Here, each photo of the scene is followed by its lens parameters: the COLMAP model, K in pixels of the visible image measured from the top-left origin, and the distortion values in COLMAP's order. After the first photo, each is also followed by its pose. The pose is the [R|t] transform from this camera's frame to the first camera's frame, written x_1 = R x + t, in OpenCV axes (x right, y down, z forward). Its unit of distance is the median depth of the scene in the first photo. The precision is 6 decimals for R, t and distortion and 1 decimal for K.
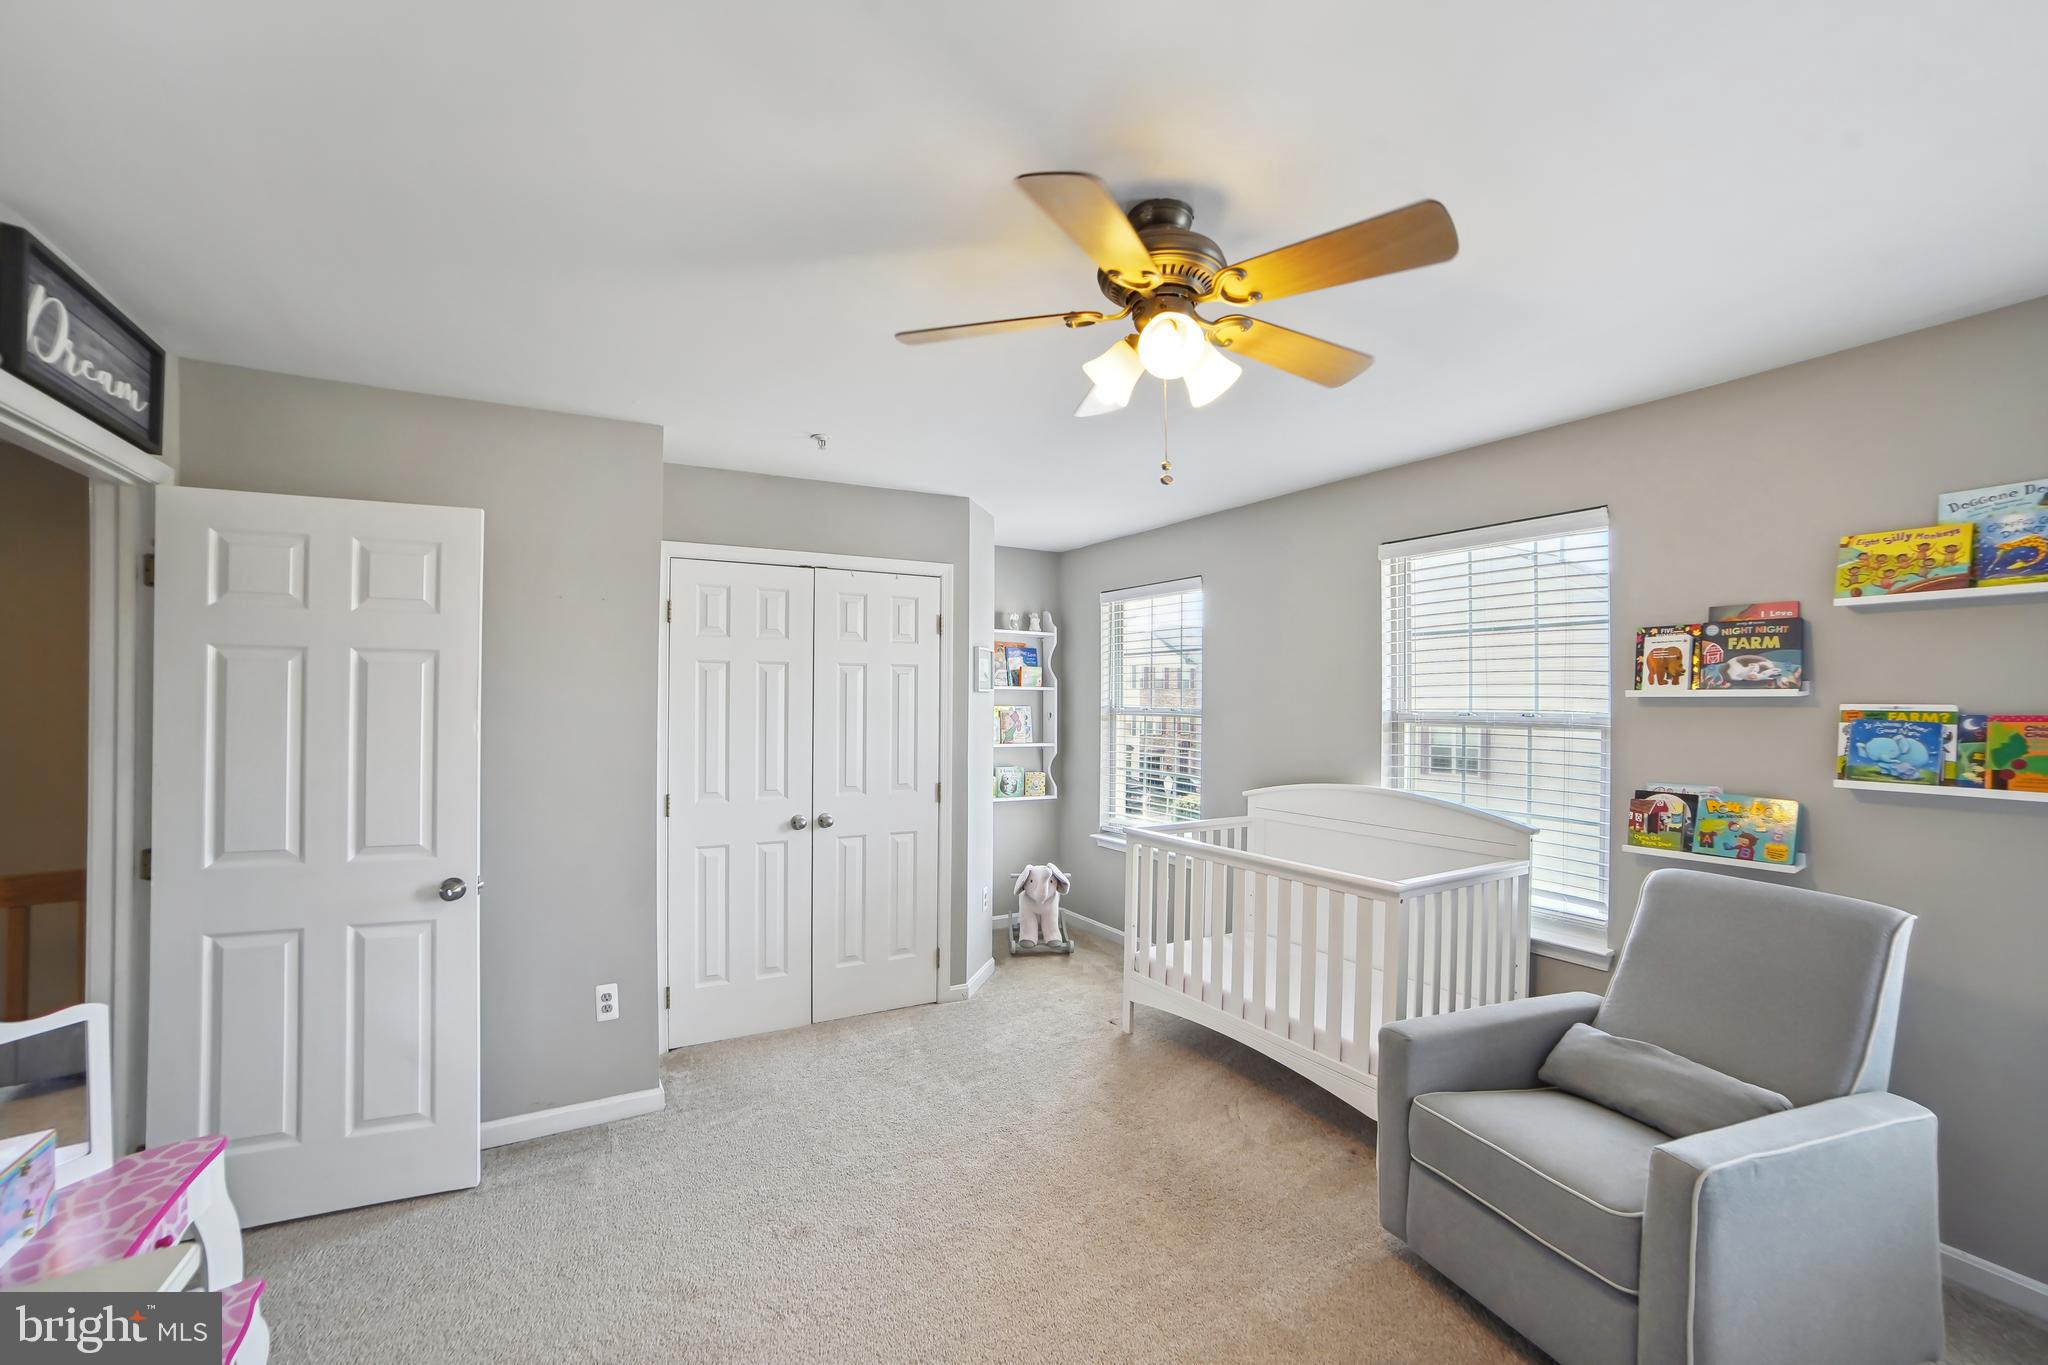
lens RADIAL K [[874.9, 0, 1035.3], [0, 874.9, 696.4], [0, 0, 1]] dist [-0.087934, 0.041577]
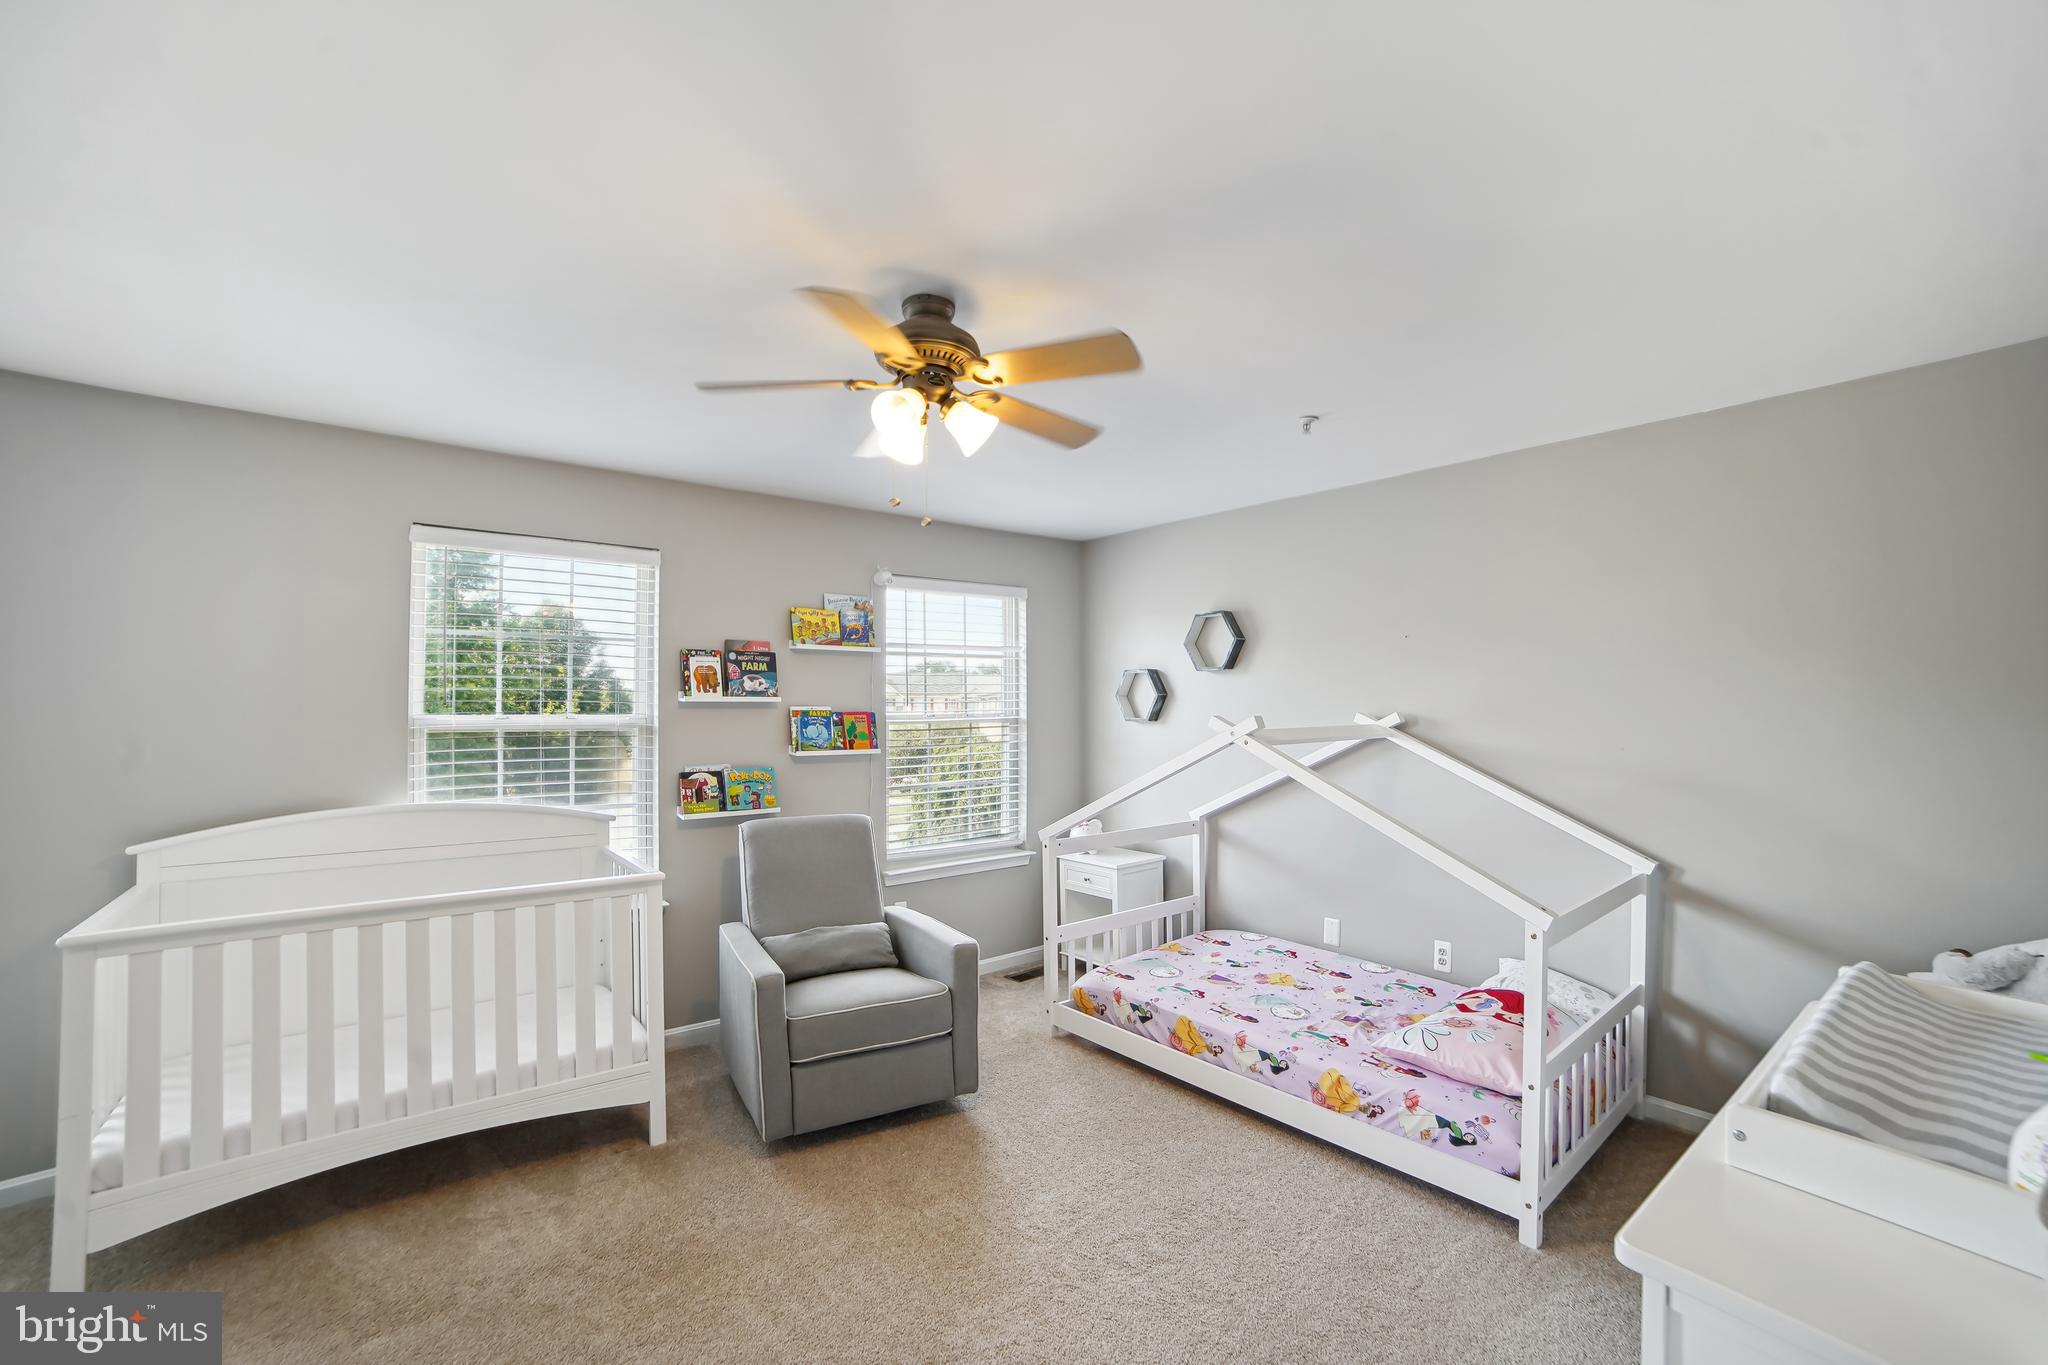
lens RADIAL K [[874.9, 0, 1035.3], [0, 874.9, 696.4], [0, 0, 1]] dist [-0.087934, 0.041577]
pose [[-0.173392, 0.011220, 0.984789, -0.786671], [-0.003751, 0.999920, -0.012053, 0.007462], [-0.984846, -0.005784, -0.173336, 0.770804]]
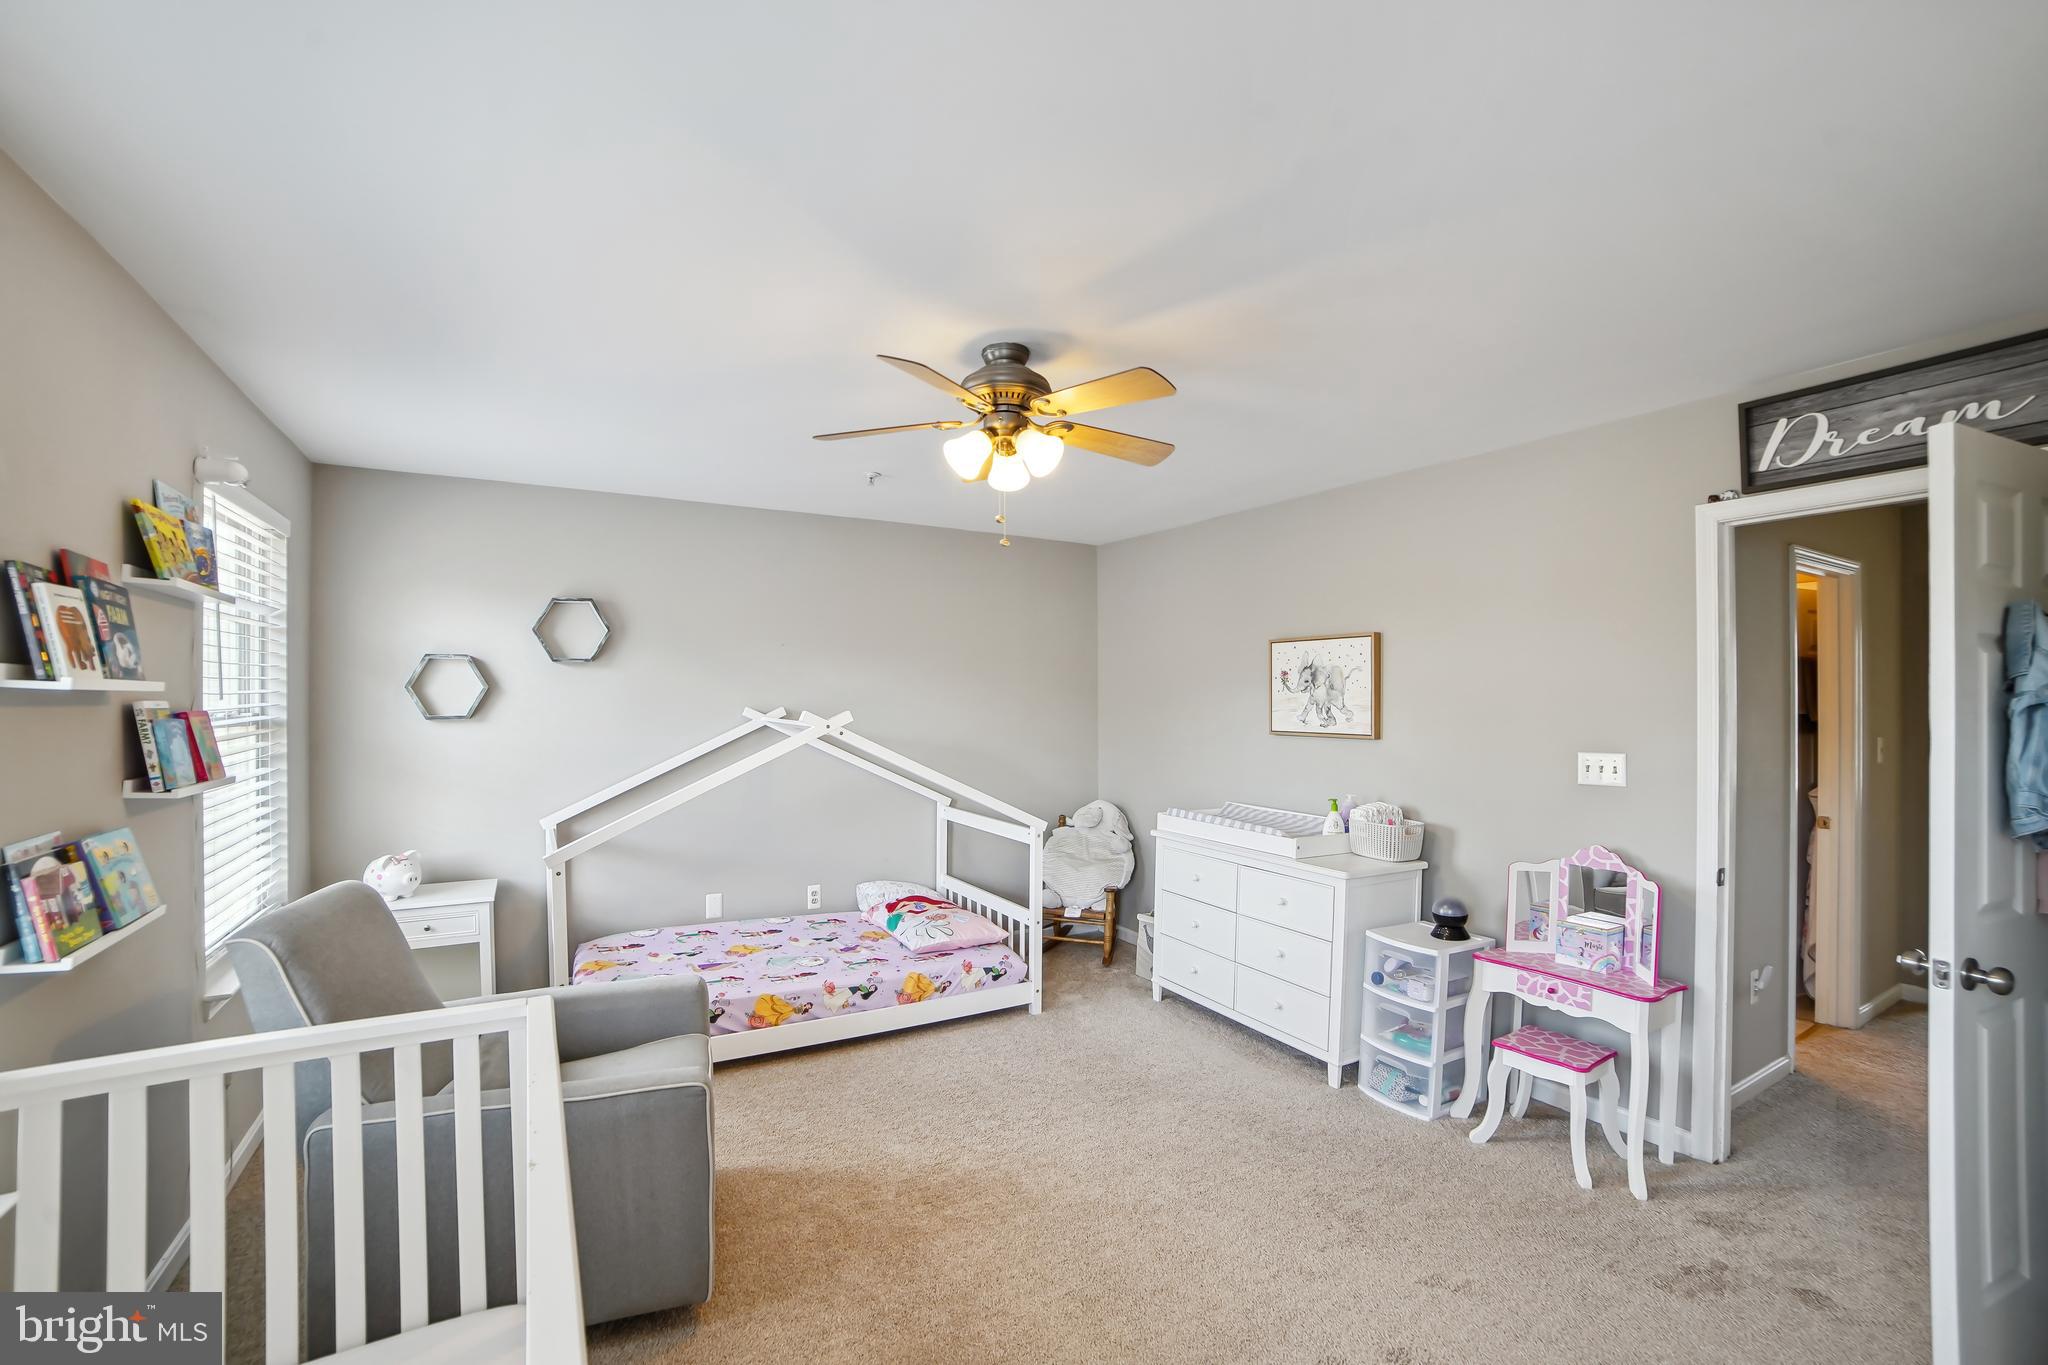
lens RADIAL K [[874.9, 0, 1035.3], [0, 874.9, 696.4], [0, 0, 1]] dist [-0.087934, 0.041577]
pose [[-0.999805, -0.001925, -0.019666, 0.104027], [-0.001704, 0.999936, -0.011221, 0.011389], [0.019686, -0.011185, -0.999744, 1.765918]]
